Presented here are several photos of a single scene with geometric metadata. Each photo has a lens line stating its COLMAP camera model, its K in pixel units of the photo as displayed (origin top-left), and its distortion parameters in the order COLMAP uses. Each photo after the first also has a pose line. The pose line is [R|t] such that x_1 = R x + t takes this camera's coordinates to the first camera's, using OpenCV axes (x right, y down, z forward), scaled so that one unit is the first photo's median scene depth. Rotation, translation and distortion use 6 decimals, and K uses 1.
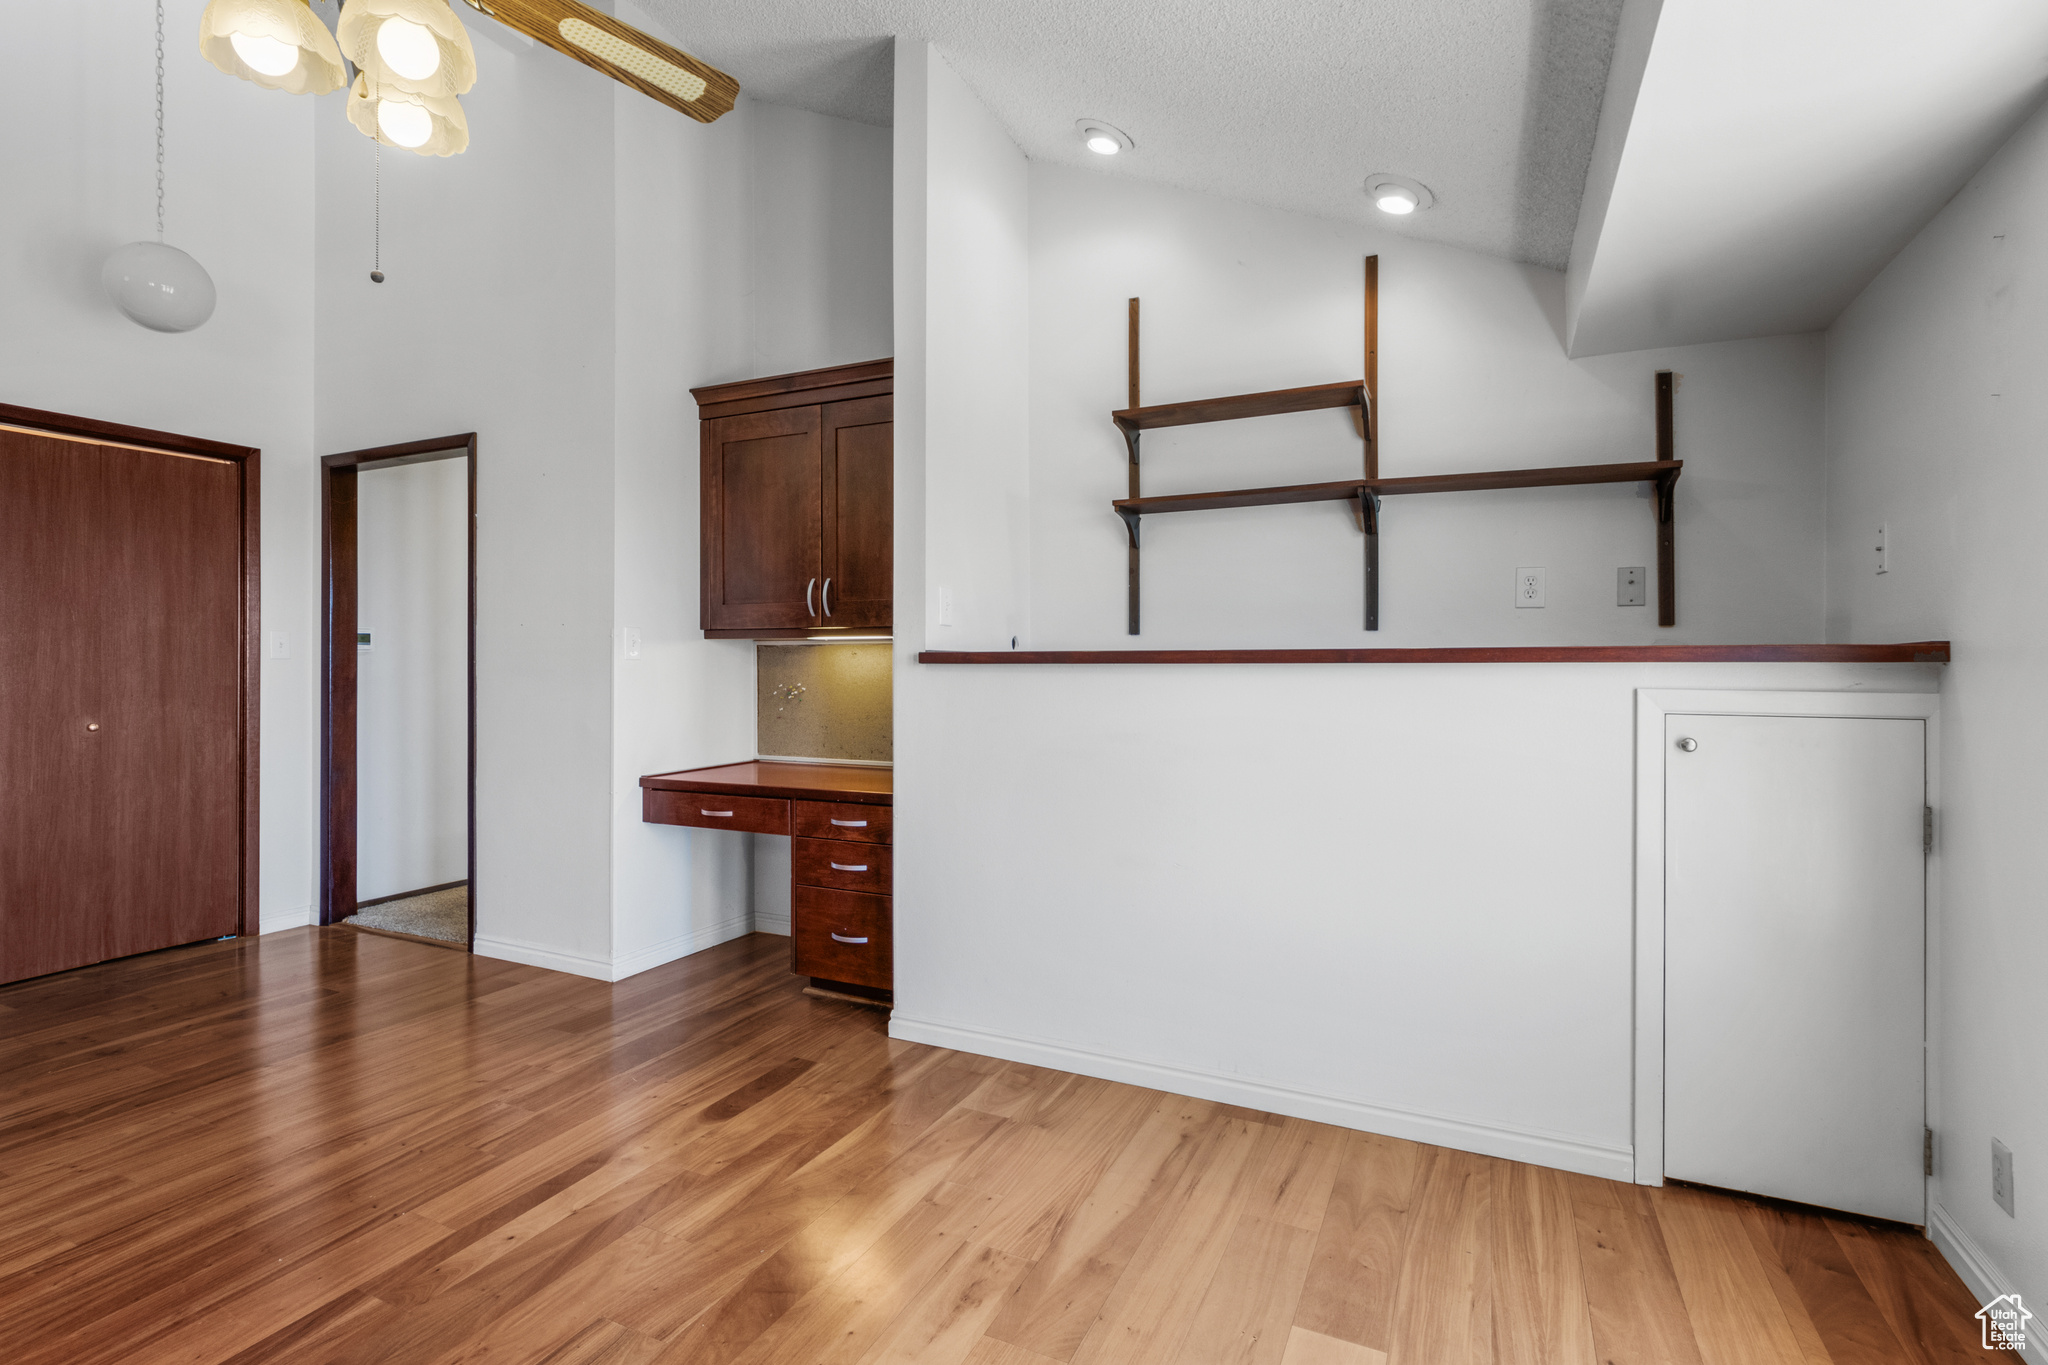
lens RADIAL K [[985.0, 0, 1018.2], [0, 985.0, 670.3], [0, 0, 1]] dist [0.002992, -0.001723]
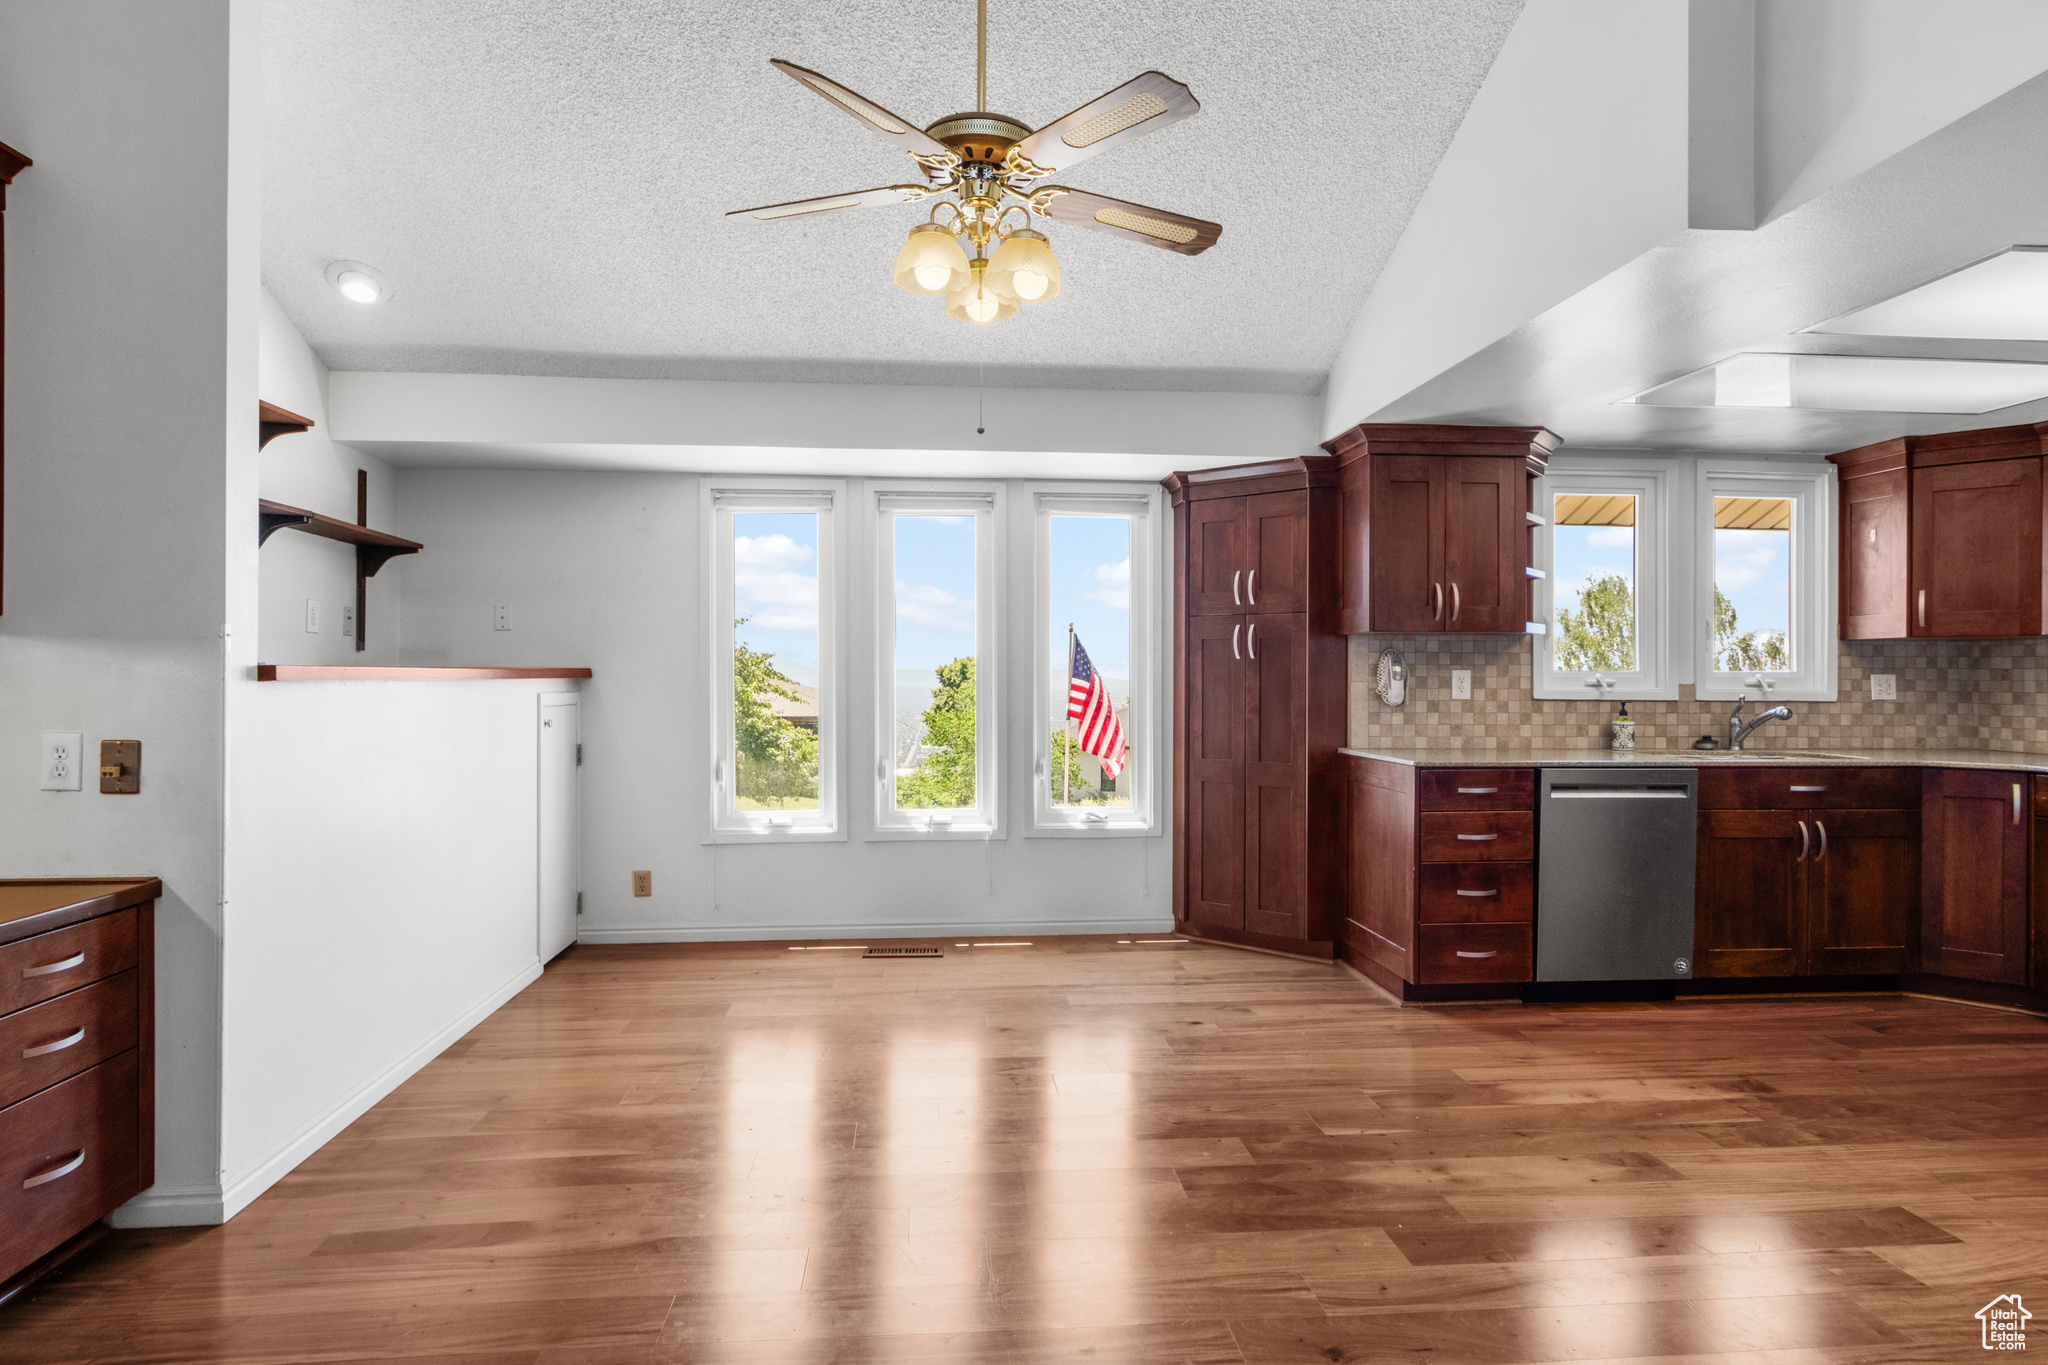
lens RADIAL K [[1118.4, 0, 1019.8], [0, 1118.4, 678.0], [0, 0, 1]] dist [-0.002601, -0.001814]
pose [[-0.509054, -0.009651, 0.860681, -1.310027], [-0.003241, 0.999952, 0.009296, -0.024849], [-0.860729, 0.001943, -0.509061, 1.101575]]
